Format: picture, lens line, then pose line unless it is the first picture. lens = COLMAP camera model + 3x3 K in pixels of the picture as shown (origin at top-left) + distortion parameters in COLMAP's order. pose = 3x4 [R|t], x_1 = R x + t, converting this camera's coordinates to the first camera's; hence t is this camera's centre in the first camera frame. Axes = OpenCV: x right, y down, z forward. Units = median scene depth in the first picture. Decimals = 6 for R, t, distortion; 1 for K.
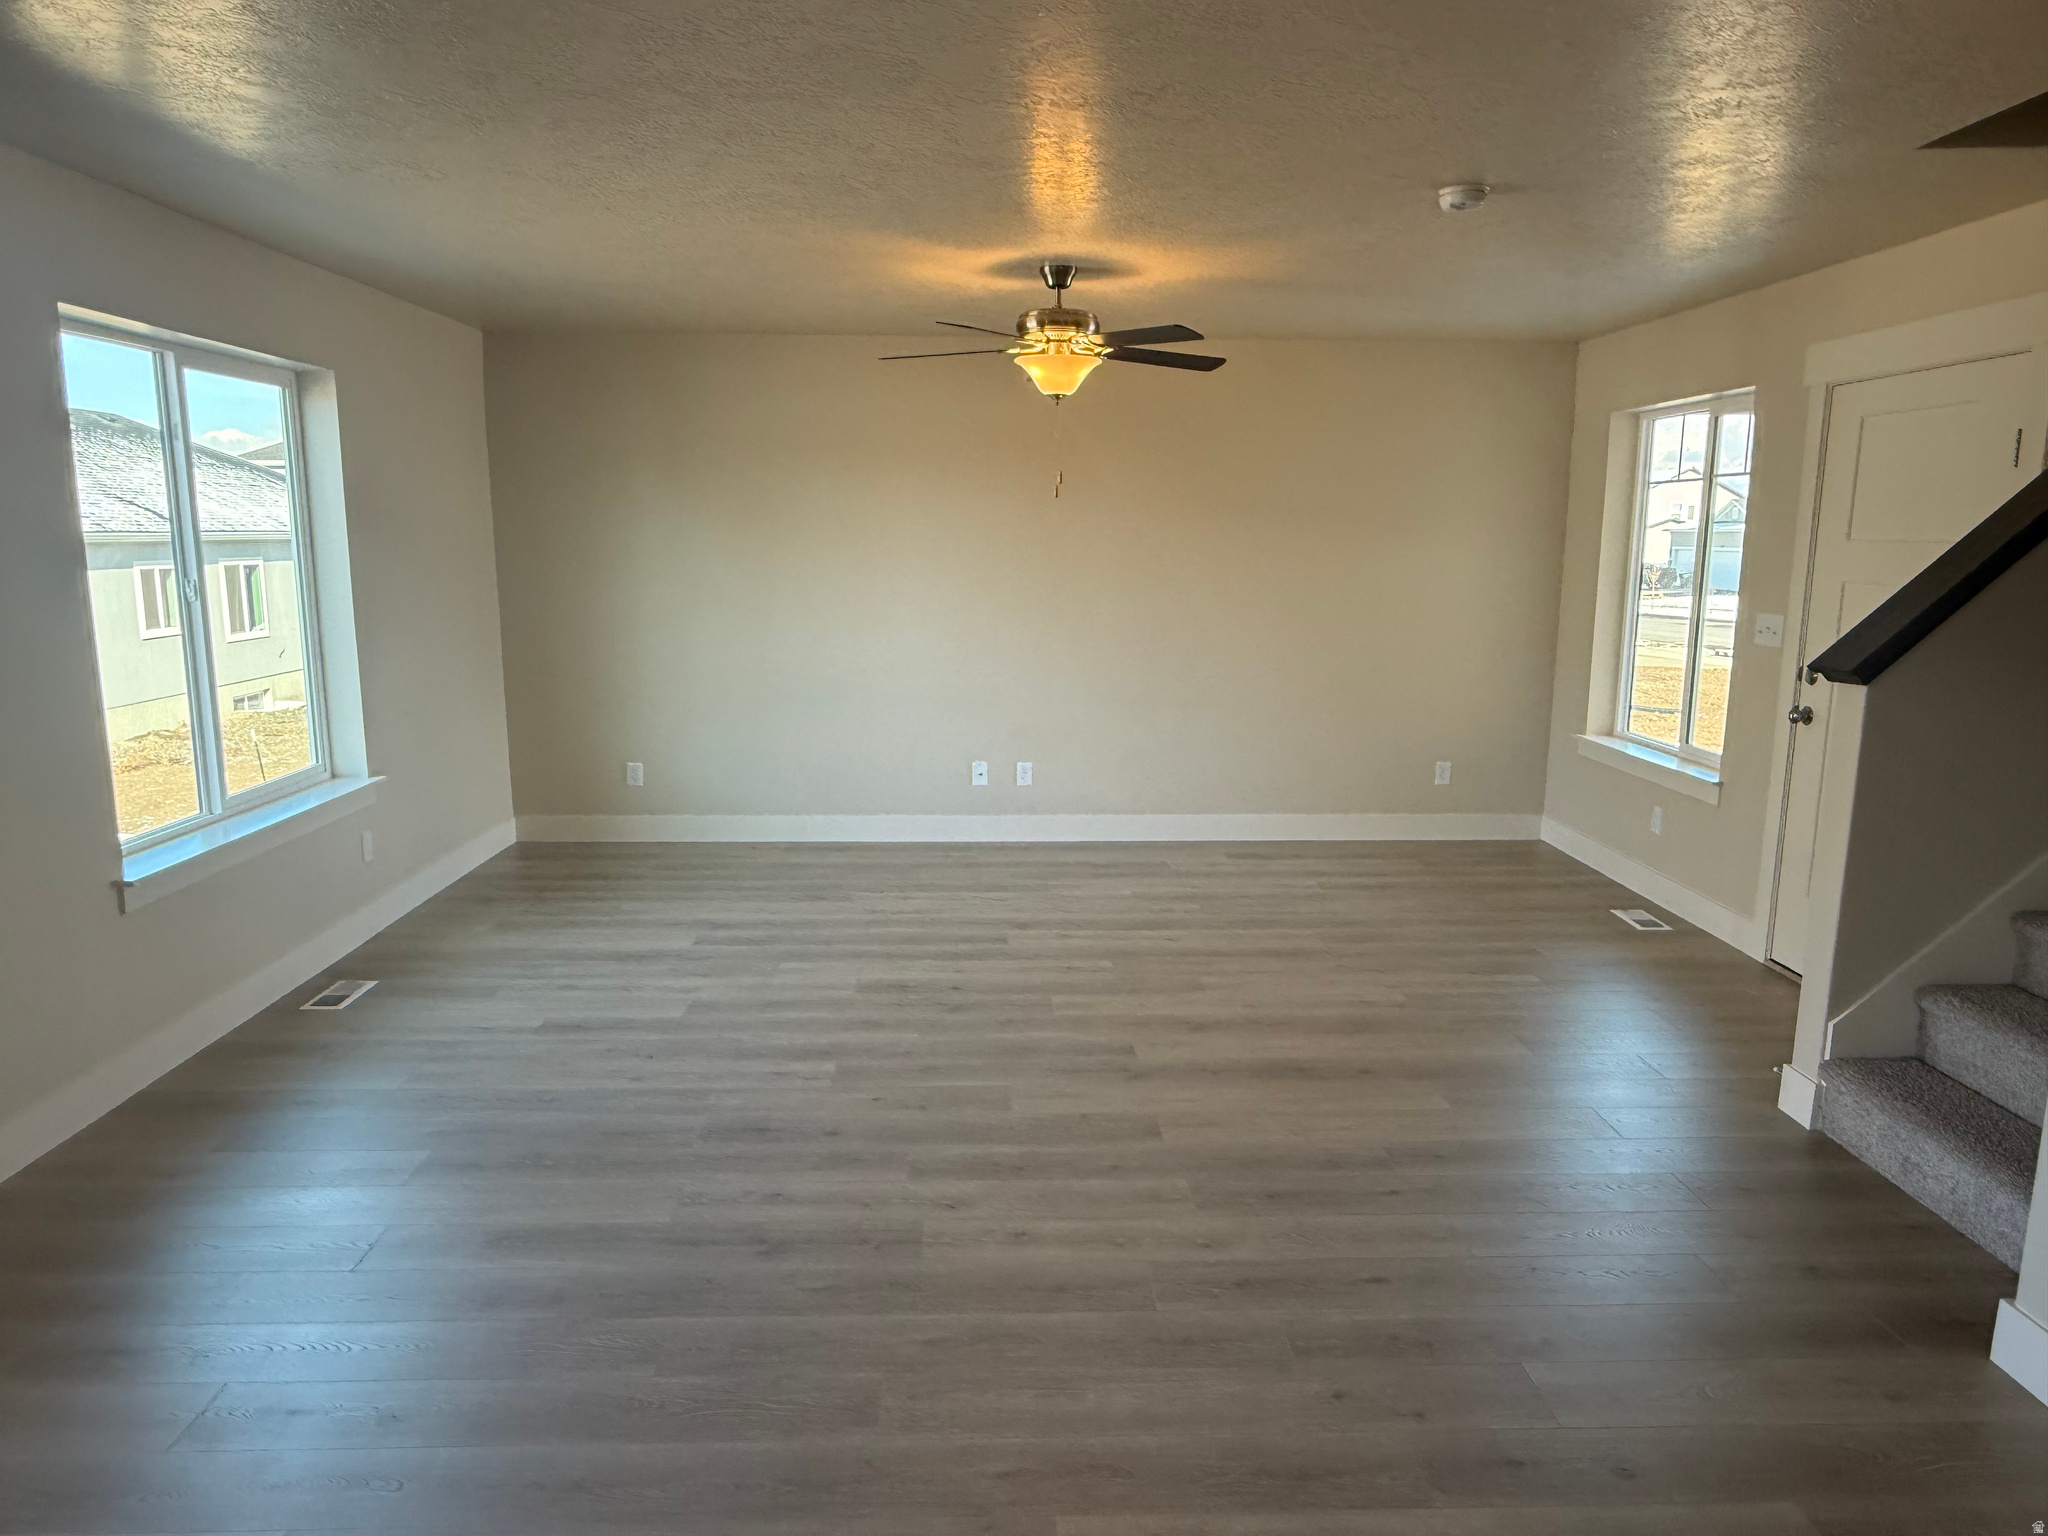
lens RADIAL K [[1365.8, 0, 1022.7], [0, 1365.8, 782.6], [0, 0, 1]] dist [0.012620, 0.001679]
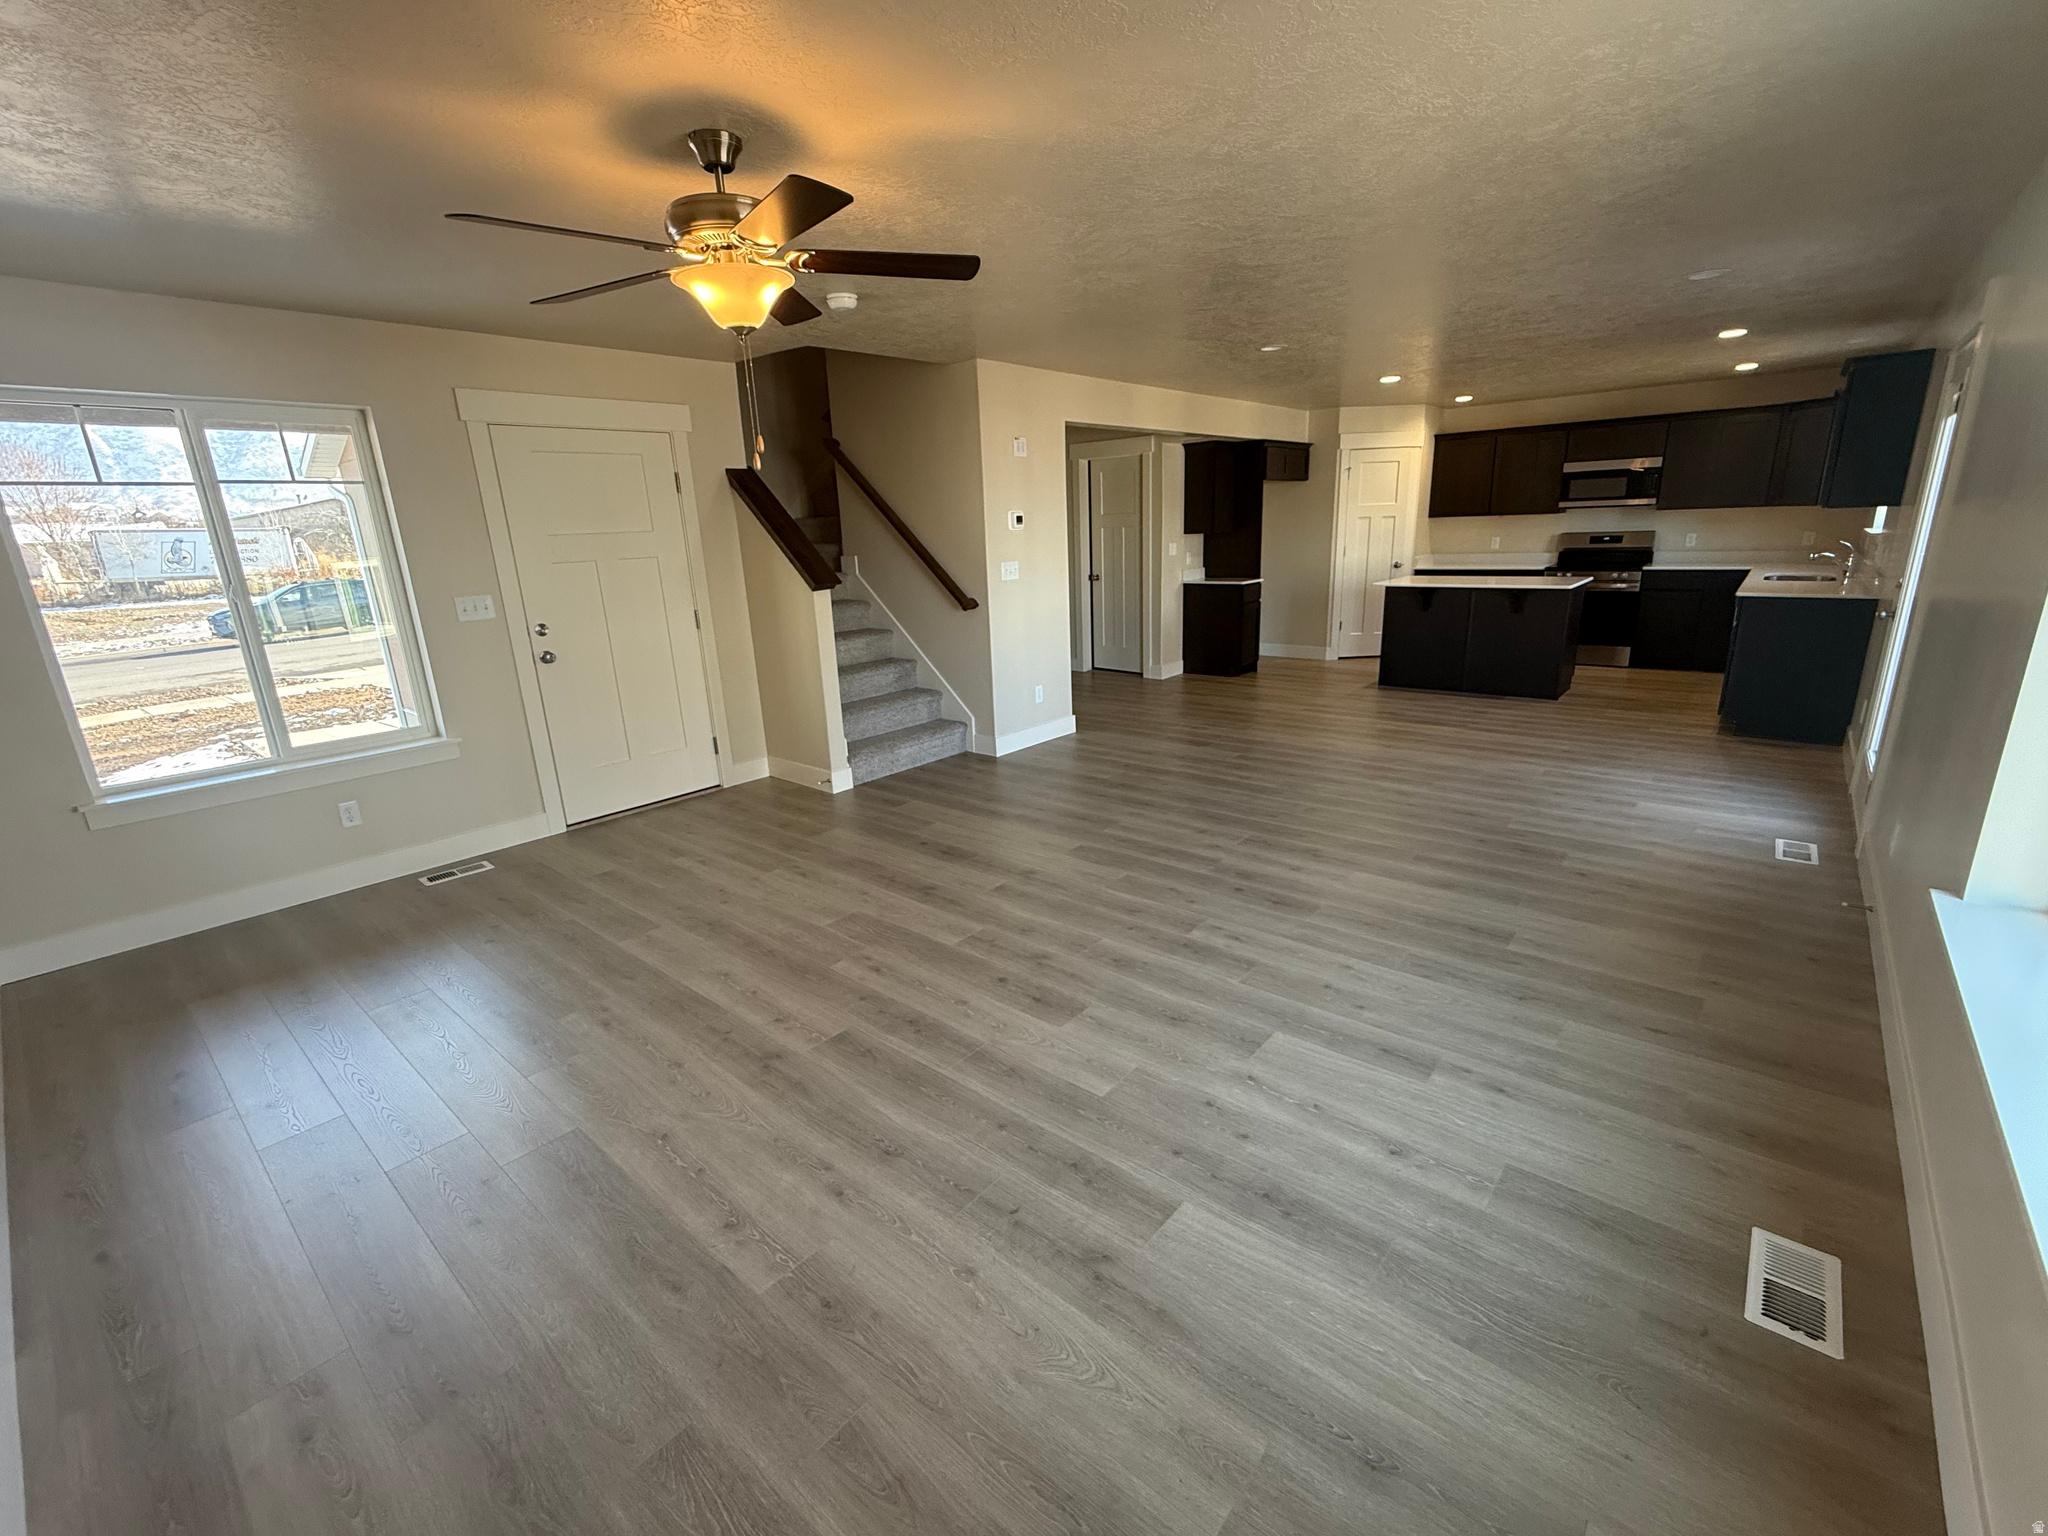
lens RADIAL K [[873.4, 0, 1024.0], [0, 873.4, 768.0], [0, 0, 1]] dist [0.002422, -0.000059]
pose [[-0.736657, -0.158973, 0.657316, -0.457923], [0.160062, 0.903374, 0.397865, -0.241599], [-0.657052, 0.398301, -0.640031, 1.340658]]
